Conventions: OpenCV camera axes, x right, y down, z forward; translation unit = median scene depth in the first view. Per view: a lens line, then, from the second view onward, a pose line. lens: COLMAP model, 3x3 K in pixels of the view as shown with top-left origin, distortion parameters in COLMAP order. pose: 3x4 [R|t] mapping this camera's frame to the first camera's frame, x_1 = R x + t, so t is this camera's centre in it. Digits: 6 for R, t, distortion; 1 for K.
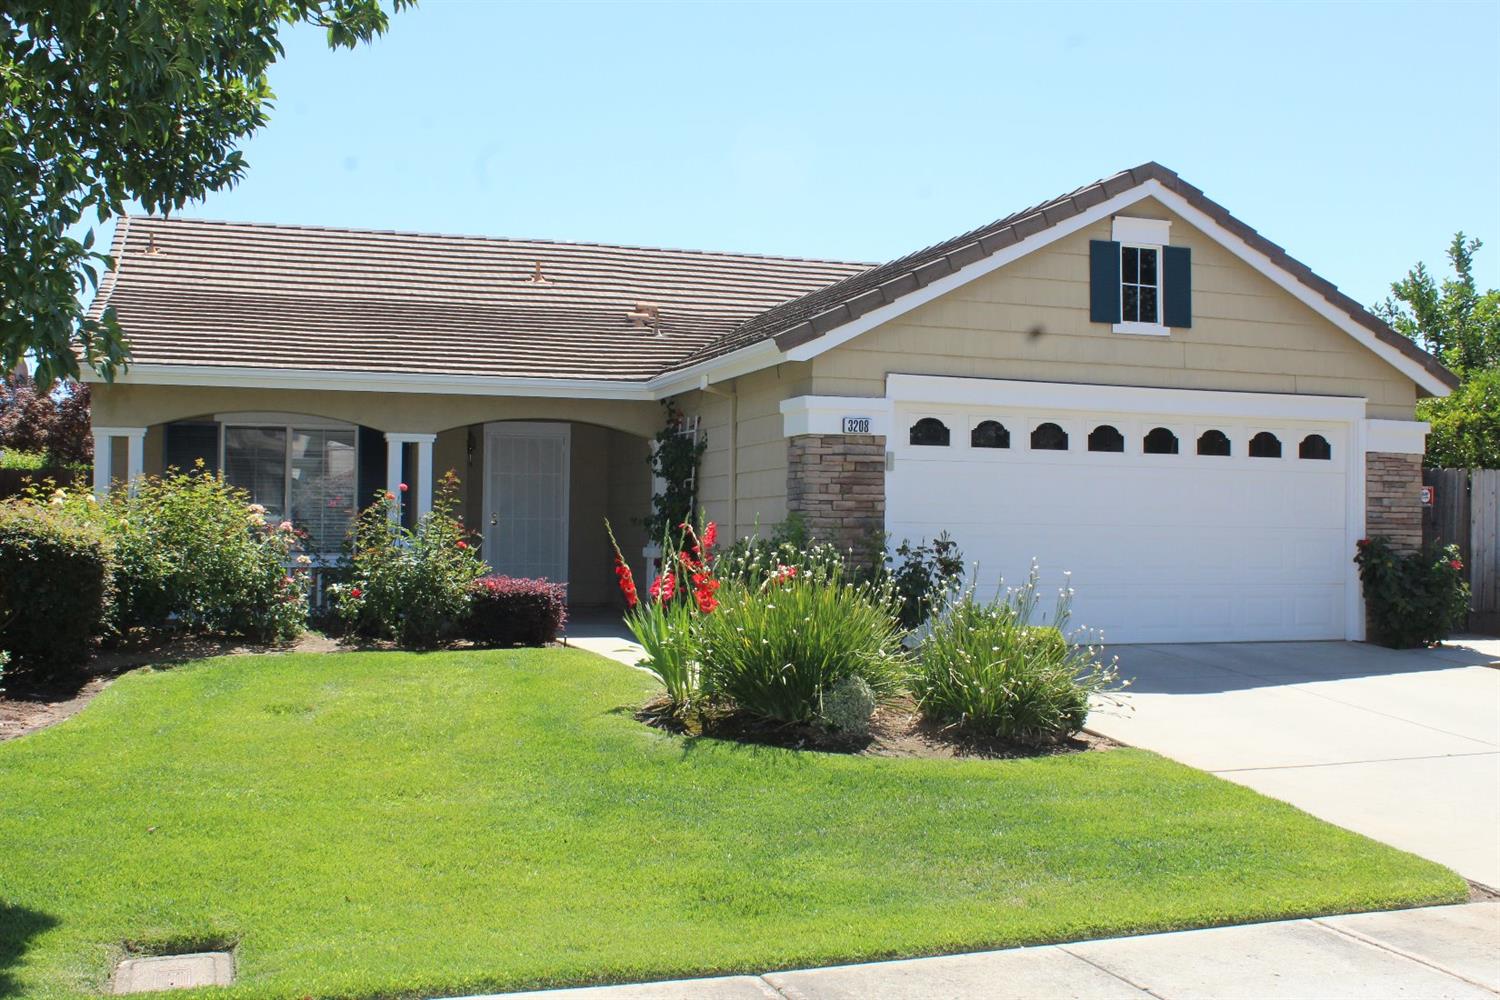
lens RADIAL K [[1057.2, 0, 750.0], [0, 1057.2, 500.0], [0, 0, 1]] dist [-0.035527, 0.000589]
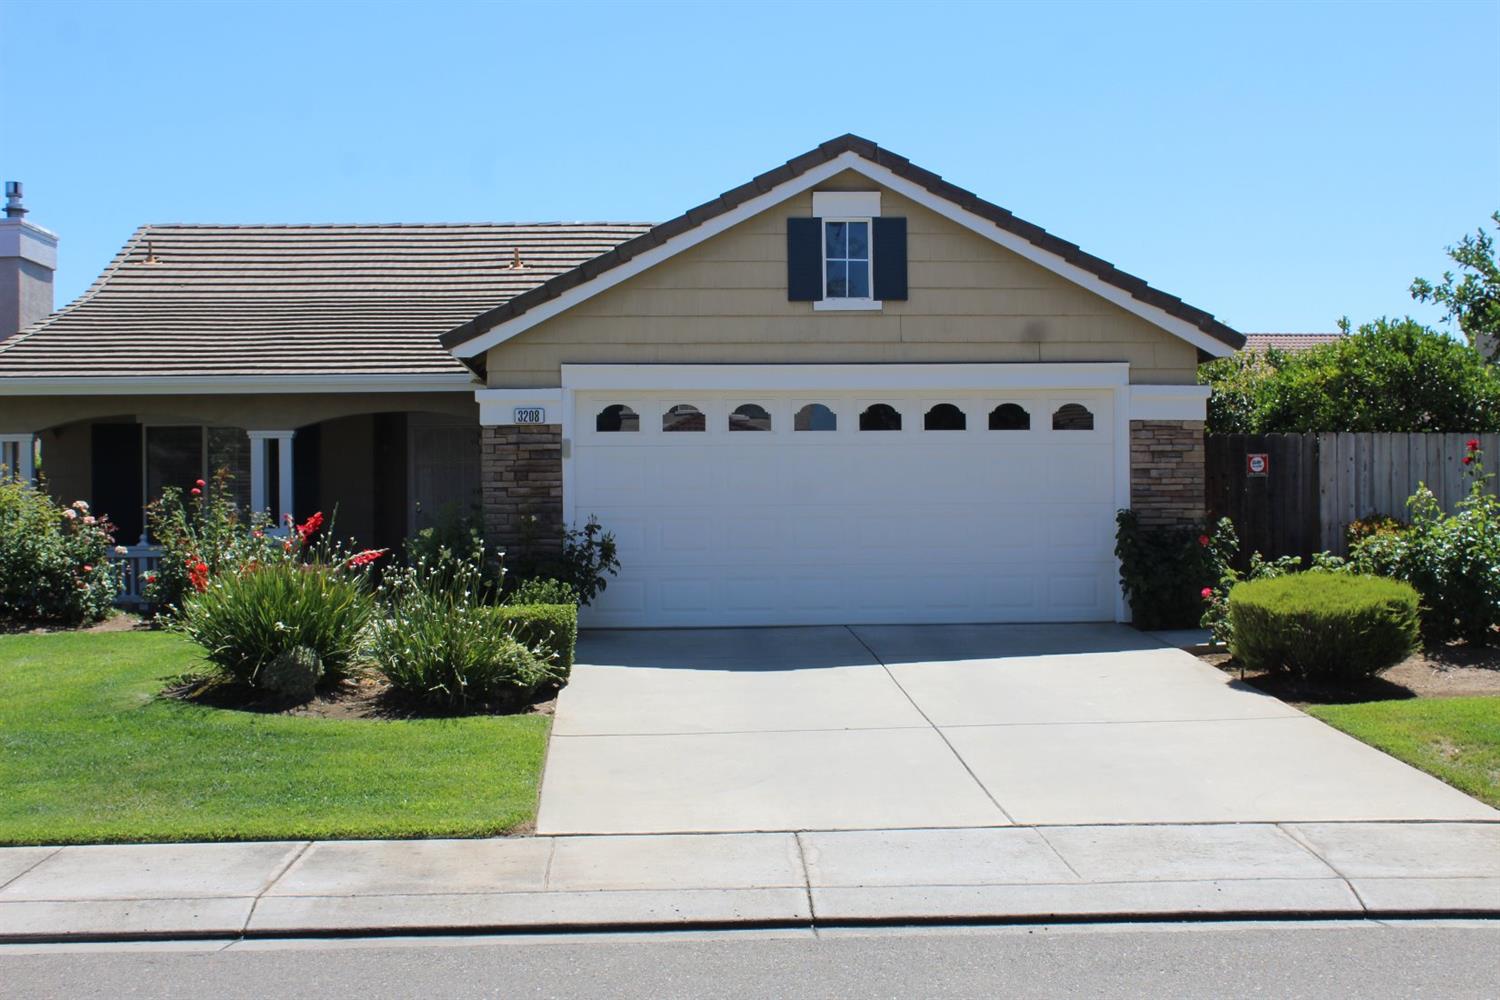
lens RADIAL K [[1143.6, 0, 750.0], [0, 1143.6, 500.0], [0, 0, 1]] dist [-0.010096, 0.000618]
pose [[0.983238, -0.020780, -0.181136, 0.469457], [0.024325, 0.999553, 0.017371, -0.000914], [0.180694, -0.021486, 0.983305, -0.072026]]
